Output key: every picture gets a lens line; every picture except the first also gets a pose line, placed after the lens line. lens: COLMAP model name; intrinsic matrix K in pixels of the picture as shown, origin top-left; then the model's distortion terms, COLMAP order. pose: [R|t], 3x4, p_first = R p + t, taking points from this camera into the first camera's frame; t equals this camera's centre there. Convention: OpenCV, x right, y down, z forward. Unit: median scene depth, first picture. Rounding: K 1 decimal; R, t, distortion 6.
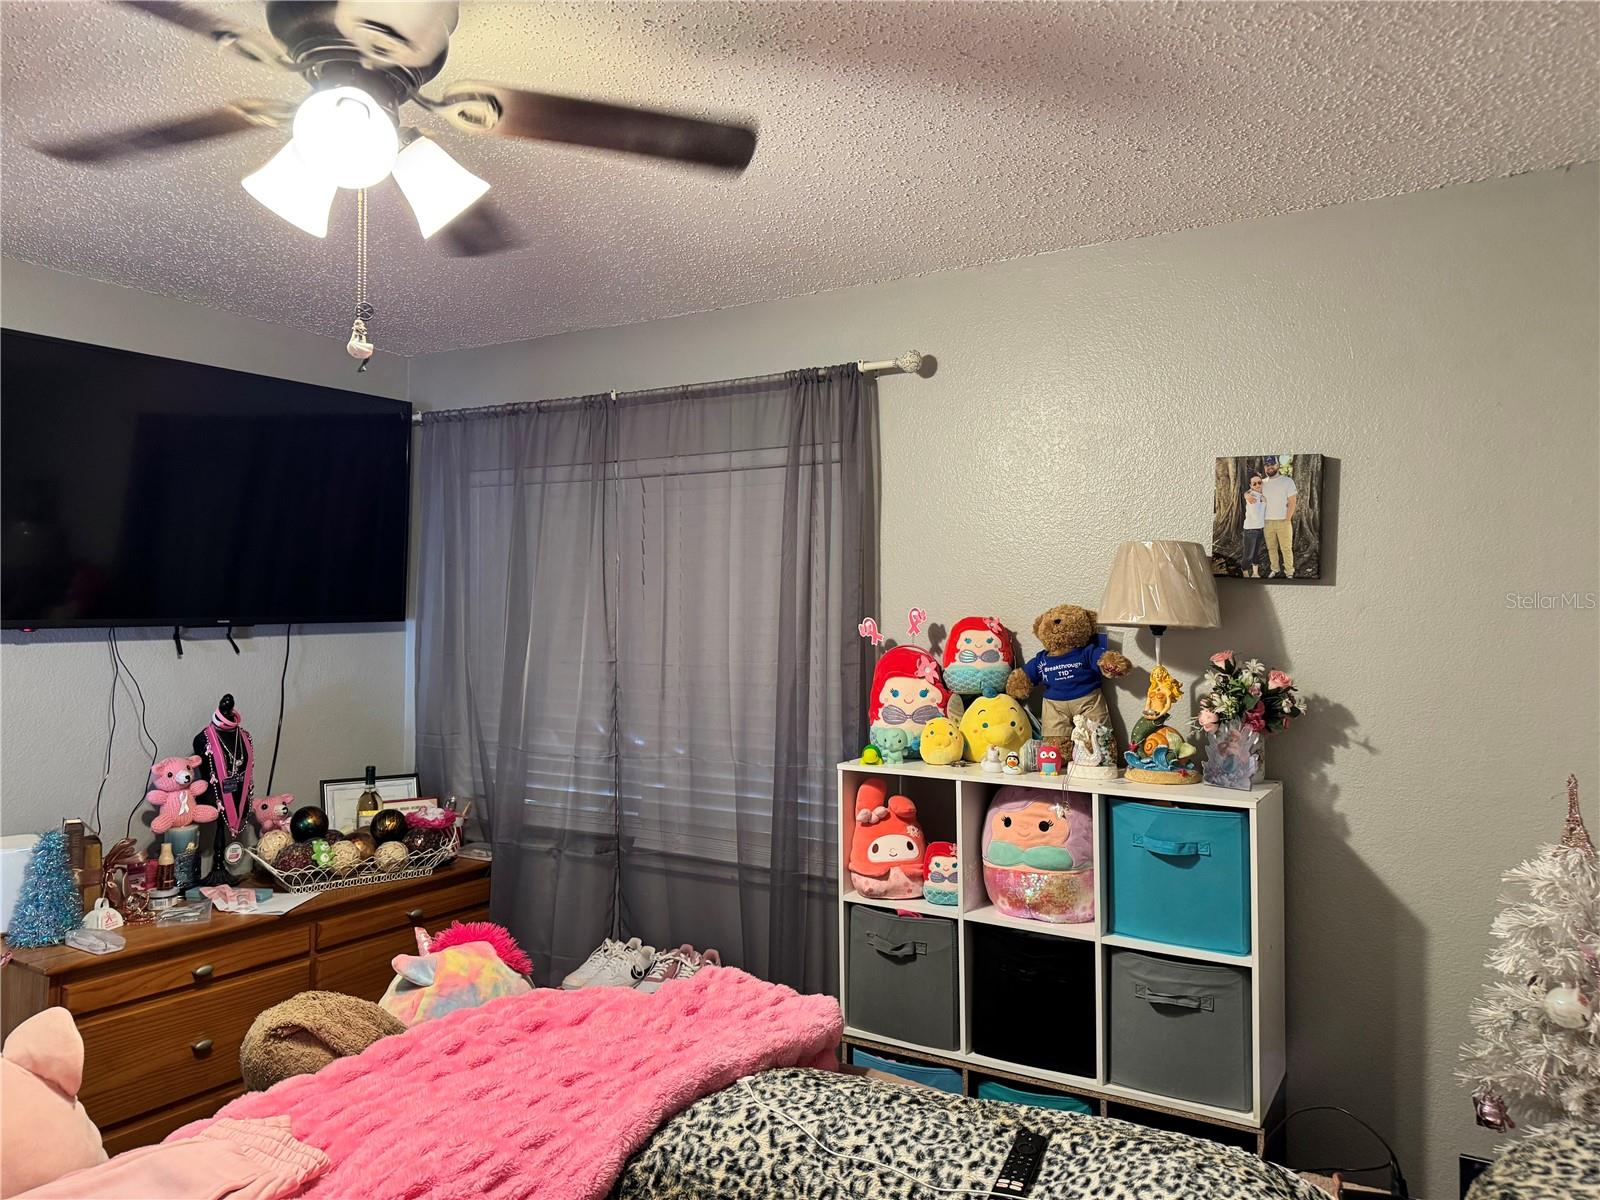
lens RADIAL K [[1112.5, 0, 805.7], [0, 1112.5, 598.1], [0, 0, 1]] dist [0.134376, -0.205291]
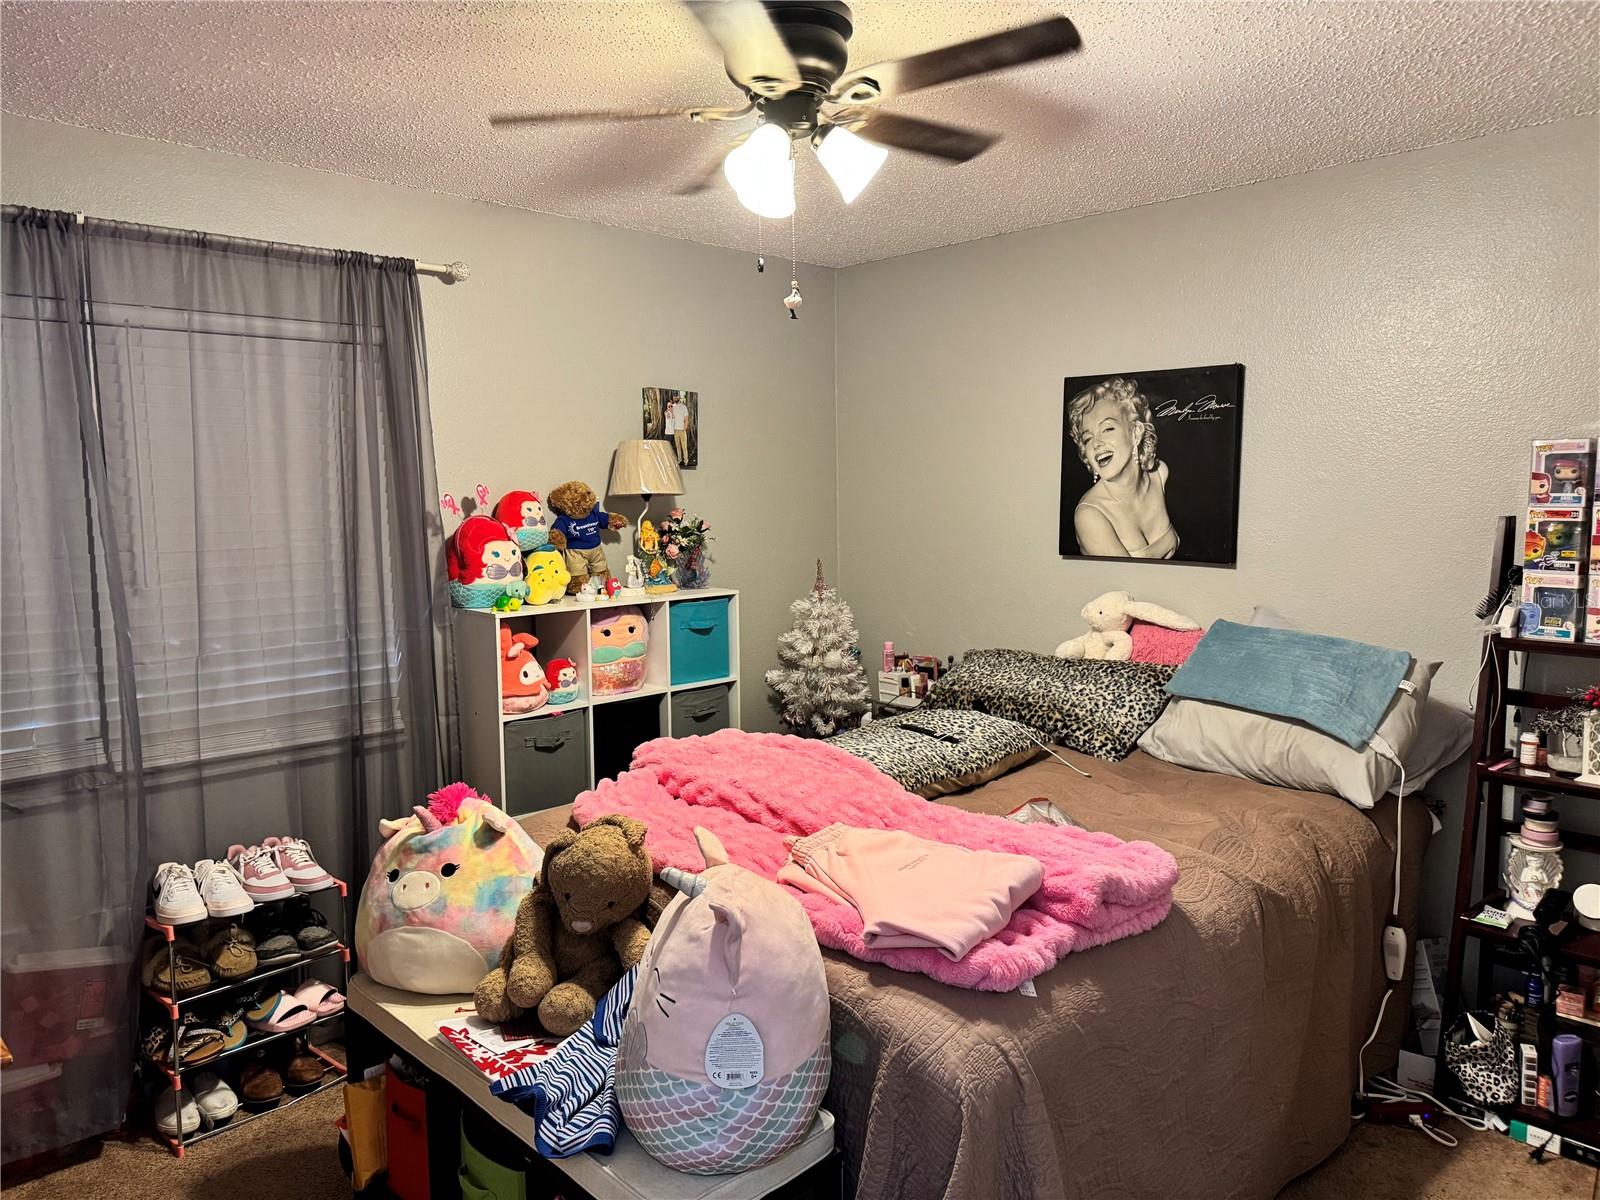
lens RADIAL K [[1112.5, 0, 805.7], [0, 1112.5, 598.1], [0, 0, 1]] dist [0.134376, -0.205291]
pose [[0.230901, -0.099031, 0.967924, -1.072996], [0.009389, 0.994987, 0.099560, 0.014580], [-0.972932, -0.013901, 0.230673, 0.398520]]
